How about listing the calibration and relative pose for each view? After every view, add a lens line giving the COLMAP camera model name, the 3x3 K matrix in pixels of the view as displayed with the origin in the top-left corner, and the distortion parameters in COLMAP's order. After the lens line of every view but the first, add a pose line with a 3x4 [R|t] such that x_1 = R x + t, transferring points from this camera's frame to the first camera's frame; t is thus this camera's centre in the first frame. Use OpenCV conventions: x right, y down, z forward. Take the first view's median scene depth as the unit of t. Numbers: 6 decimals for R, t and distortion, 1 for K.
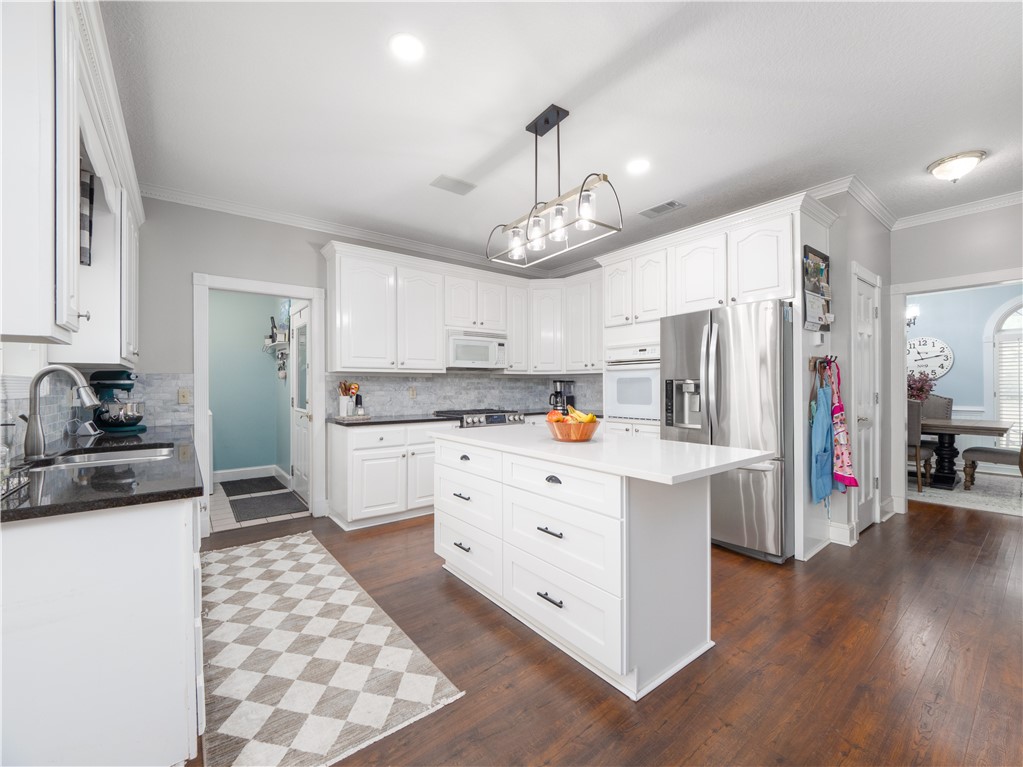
lens RADIAL K [[422.6, 0, 518.6], [0, 422.6, 388.4], [0, 0, 1]] dist [-0.001022, 0.000288]
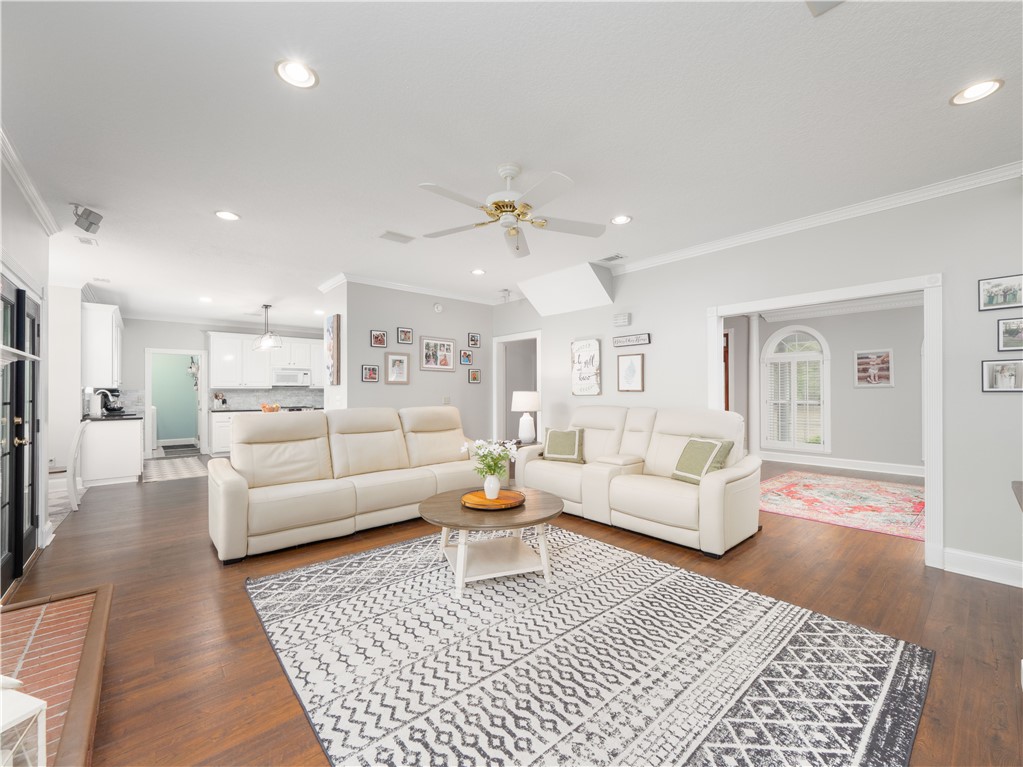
lens RADIAL K [[422.6, 0, 518.6], [0, 422.6, 388.4], [0, 0, 1]] dist [-0.001022, 0.000288]
pose [[0.998765, 0.001401, 0.049659, 0.944383], [-0.000848, 0.999937, -0.011158, -0.014488], [-0.049672, 0.011102, 0.998704, -1.151222]]
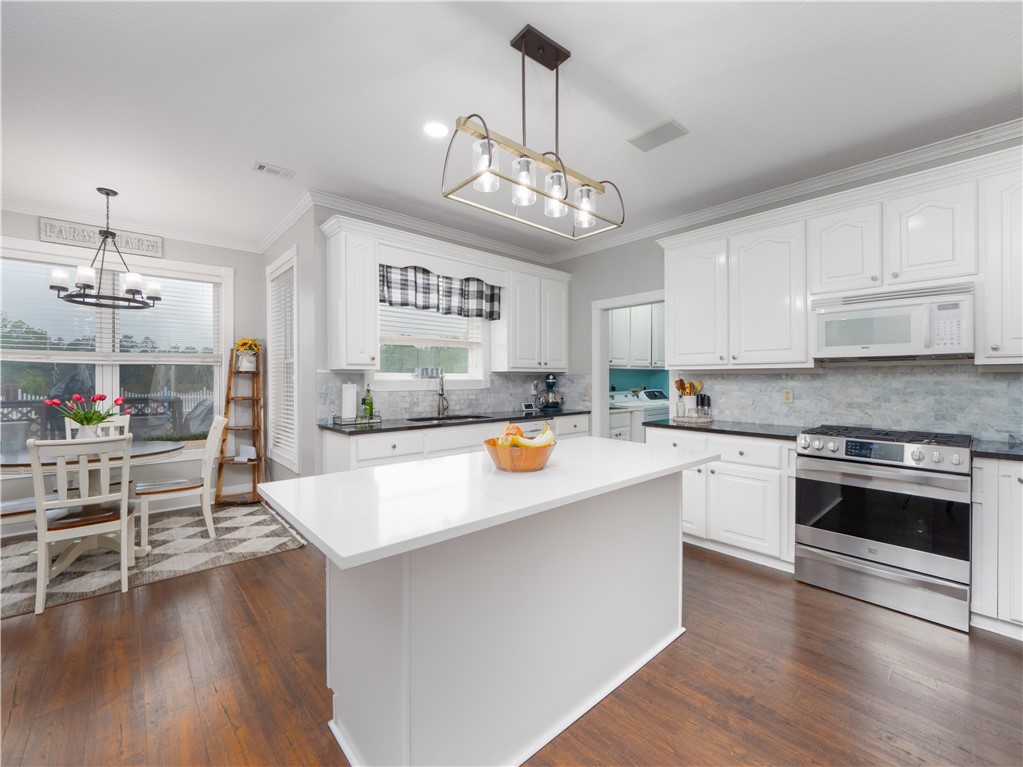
lens RADIAL K [[427.1, 0, 514.1], [0, 427.1, 374.5], [0, 0, 1]] dist [-0.003035, -0.000468]
pose [[0.060371, -0.005757, -0.998159, 0.457681], [-0.008384, 0.999945, -0.006274, -0.017307], [0.998141, 0.008748, 0.060319, 0.496351]]
